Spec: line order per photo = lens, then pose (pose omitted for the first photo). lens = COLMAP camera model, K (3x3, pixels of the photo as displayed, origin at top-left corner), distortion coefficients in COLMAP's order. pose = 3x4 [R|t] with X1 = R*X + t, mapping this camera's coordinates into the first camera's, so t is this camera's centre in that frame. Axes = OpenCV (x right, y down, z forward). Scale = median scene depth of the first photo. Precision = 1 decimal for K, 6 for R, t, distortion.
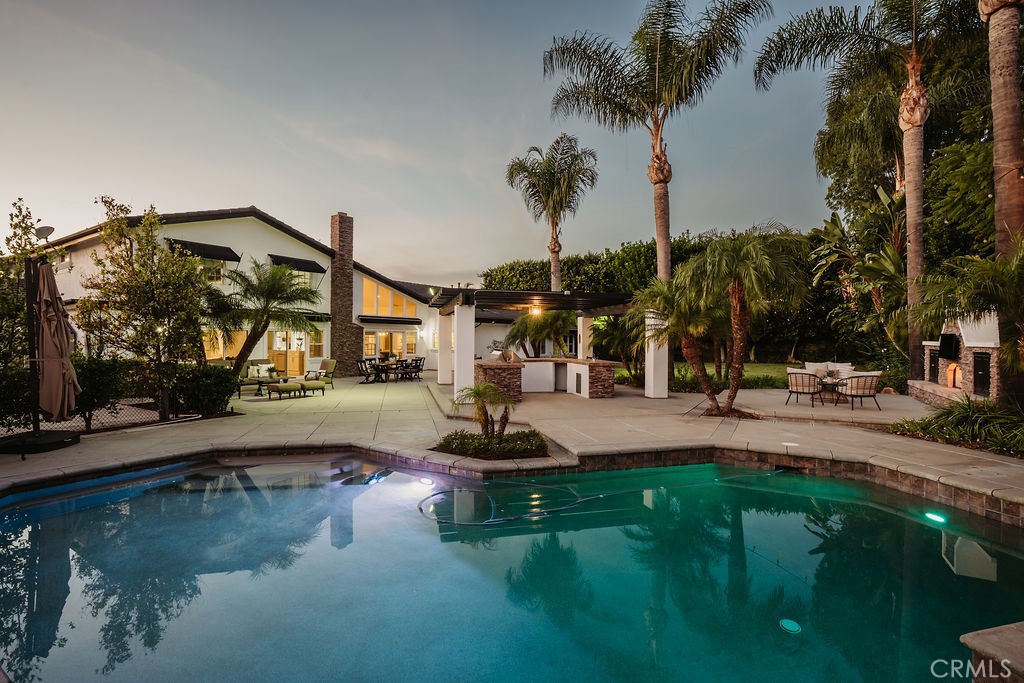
lens RADIAL K [[472.8, 0, 512.0], [0, 472.8, 341.5], [0, 0, 1]] dist [-0.039389, 0.015208]
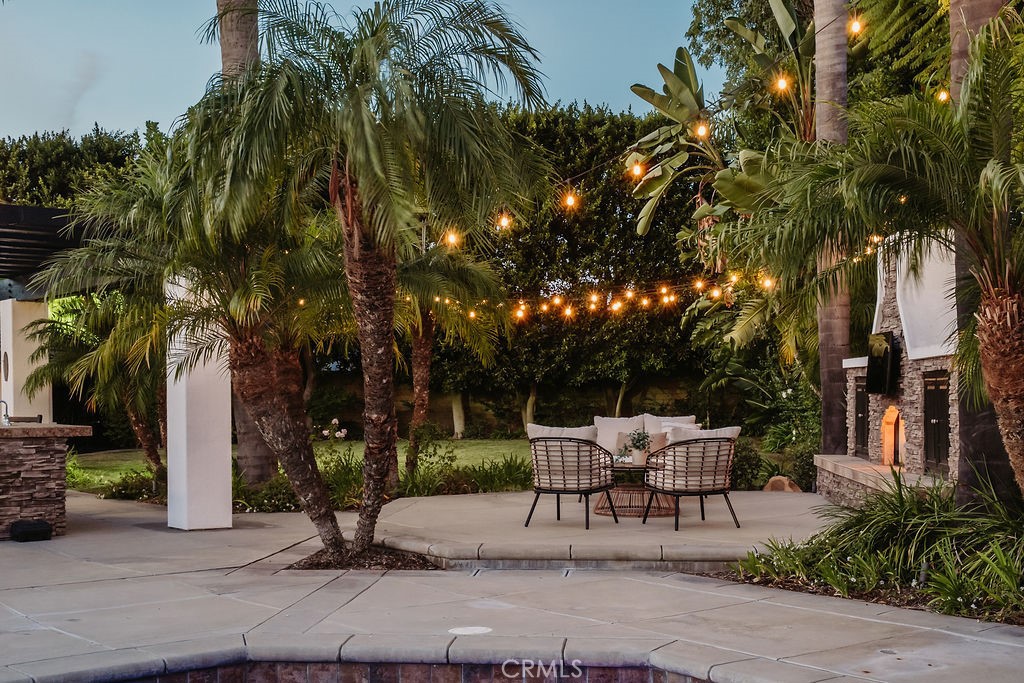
lens RADIAL K [[1267.7, 0, 511.7], [0, 1267.7, 408.0], [0, 0, 1]] dist [0.062655, -0.013142]
pose [[0.909376, -0.011574, 0.415815, 0.154055], [0.009653, 0.999931, 0.006721, 0.033721], [-0.415864, -0.002098, 0.909425, 0.095756]]
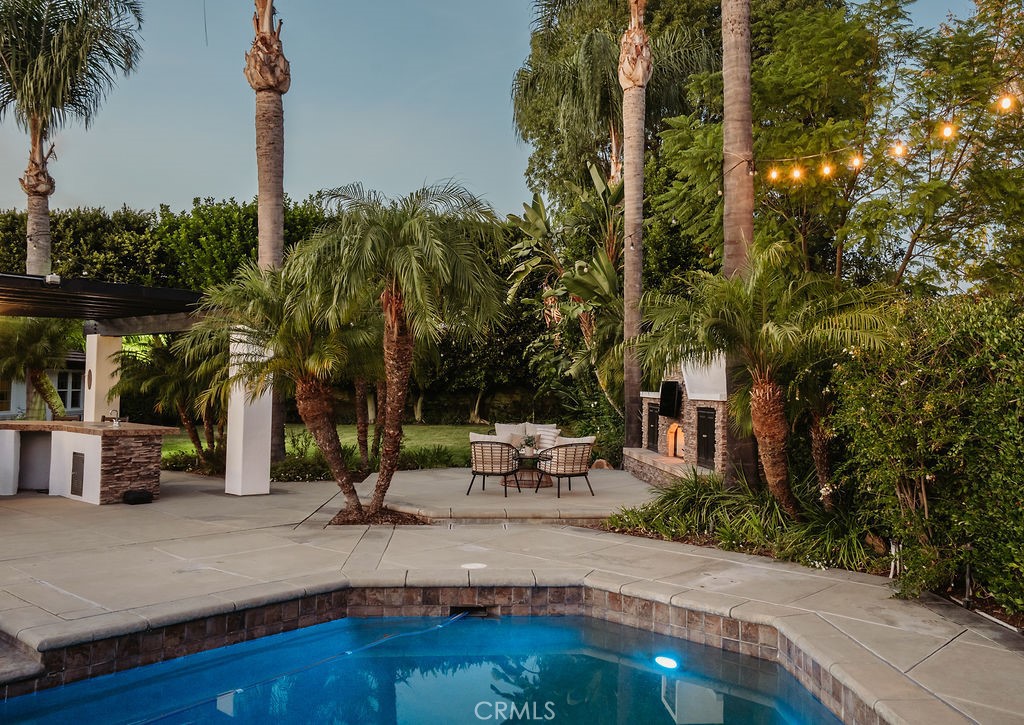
lens RADIAL K [[834.2, 0, 551.9], [0, 834.2, 359.2], [0, 0, 1]] dist [0.007763, 0.010339]
pose [[0.807019, 0.033045, 0.589600, 0.032966], [-0.013101, 0.999189, -0.038069, 0.000179], [-0.590380, 0.022999, 0.806798, 0.059901]]
